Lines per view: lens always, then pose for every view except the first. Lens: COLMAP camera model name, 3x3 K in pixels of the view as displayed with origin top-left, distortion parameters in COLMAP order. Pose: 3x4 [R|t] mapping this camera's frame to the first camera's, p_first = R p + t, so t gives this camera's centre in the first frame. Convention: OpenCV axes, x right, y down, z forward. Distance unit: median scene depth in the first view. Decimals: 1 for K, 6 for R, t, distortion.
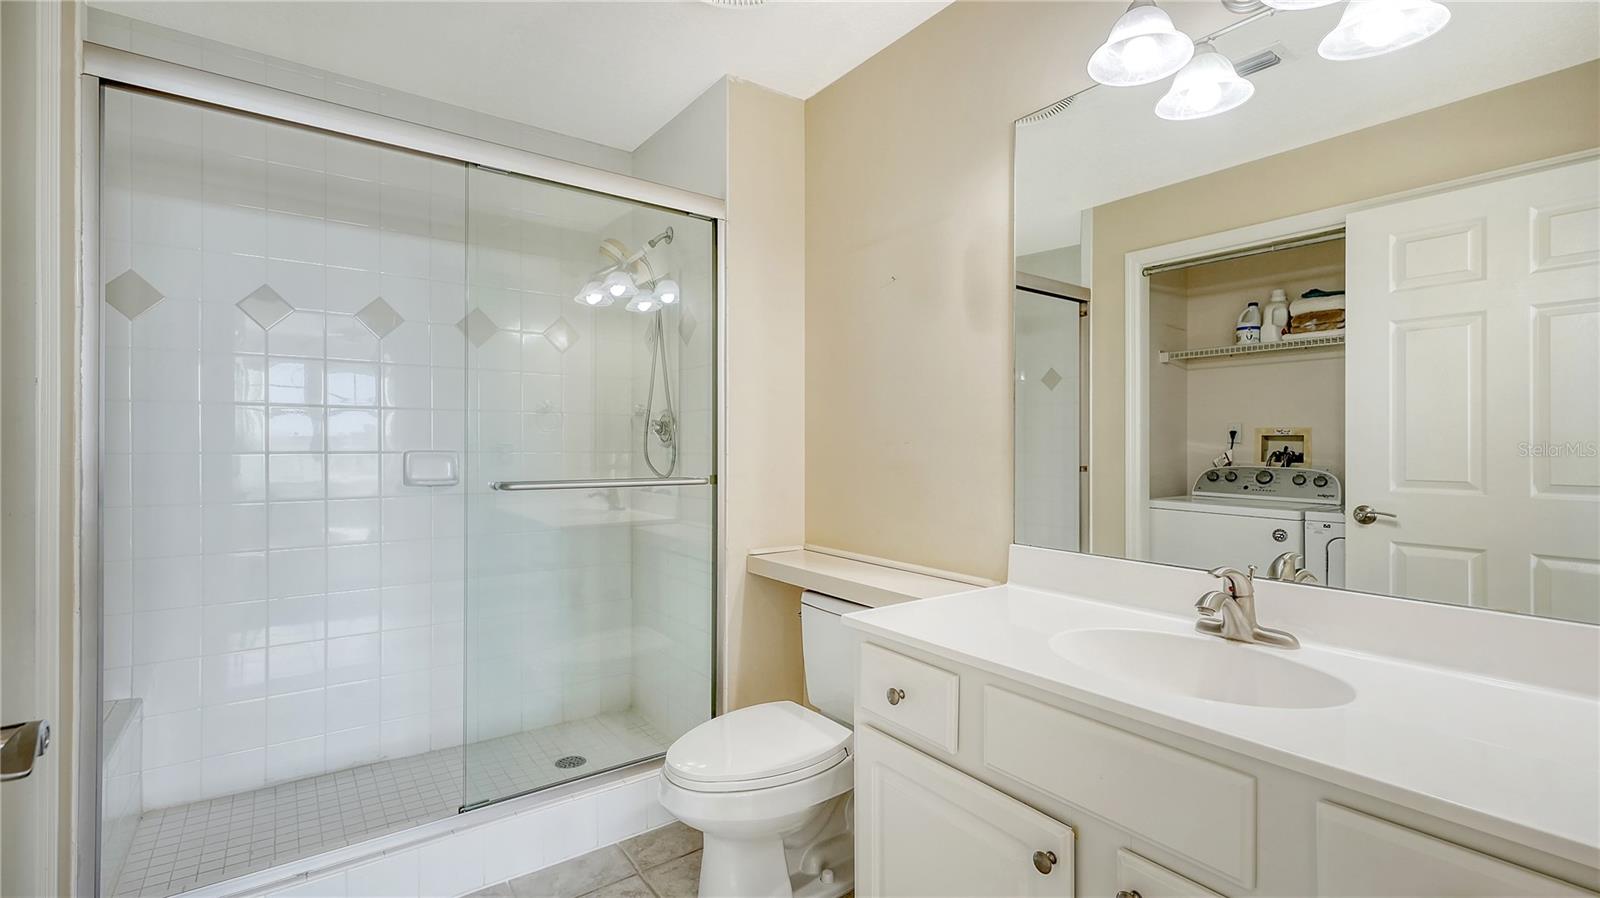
lens RADIAL K [[697.4, 0, 802.8], [0, 697.4, 438.7], [0, 0, 1]] dist [0.000830, 0.000169]
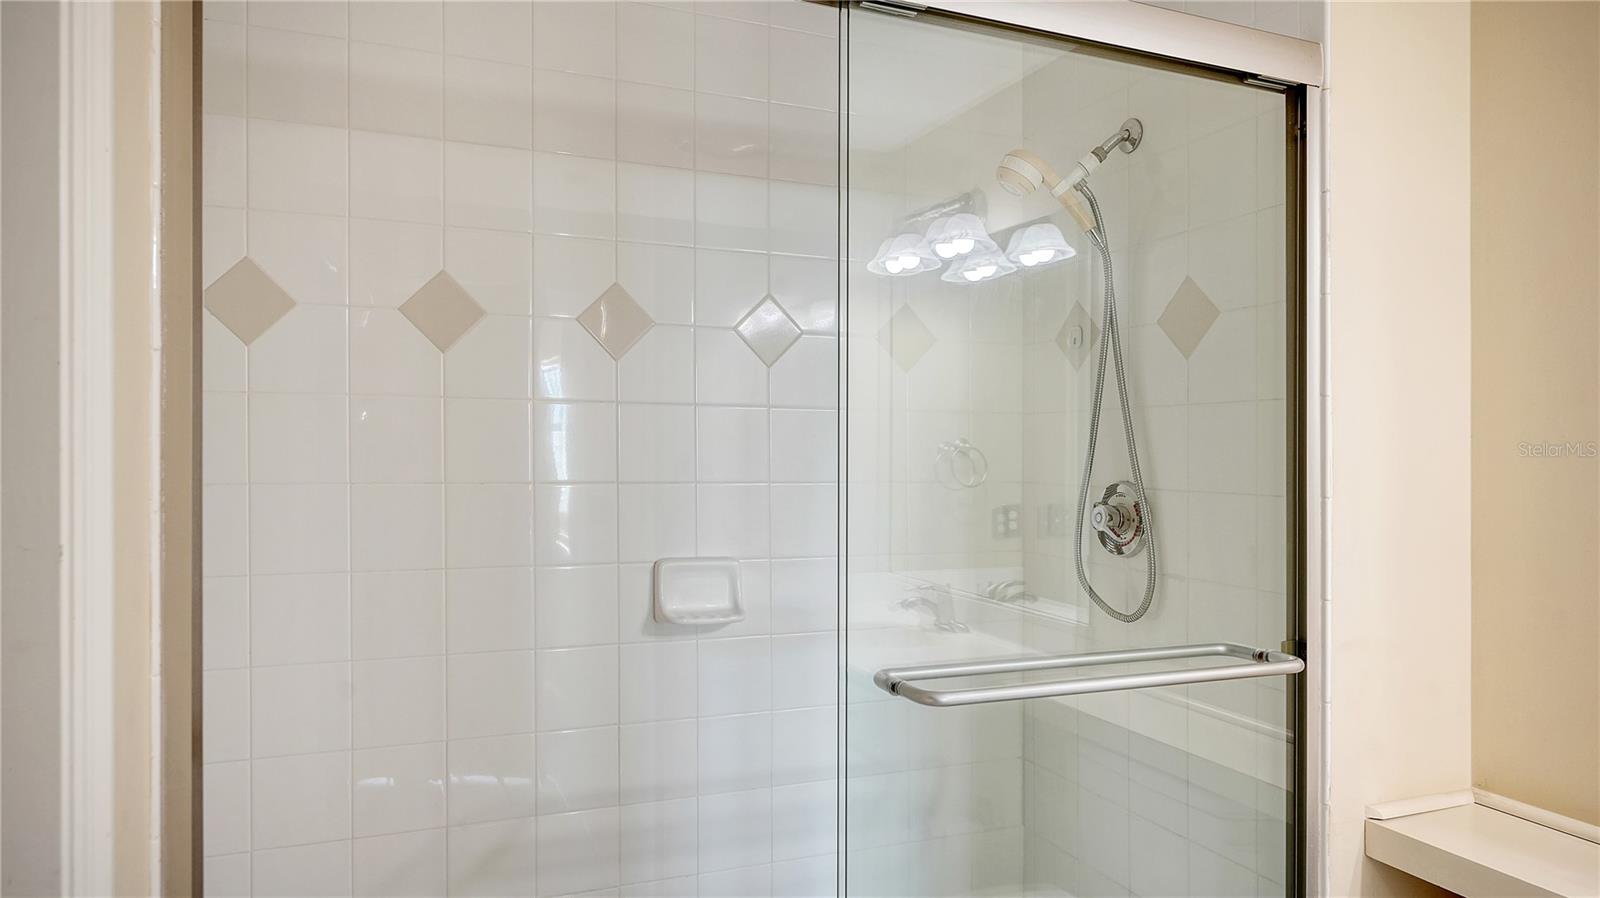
lens RADIAL K [[986.5, 0, 800.0], [0, 986.5, 449.0], [0, 0, 1]] dist [0.000901, 0.000310]
pose [[0.968669, 0.006200, -0.248277, -0.263116], [-0.005615, 0.999980, 0.003063, -0.070878], [0.248291, -0.001573, 0.968684, 0.269074]]
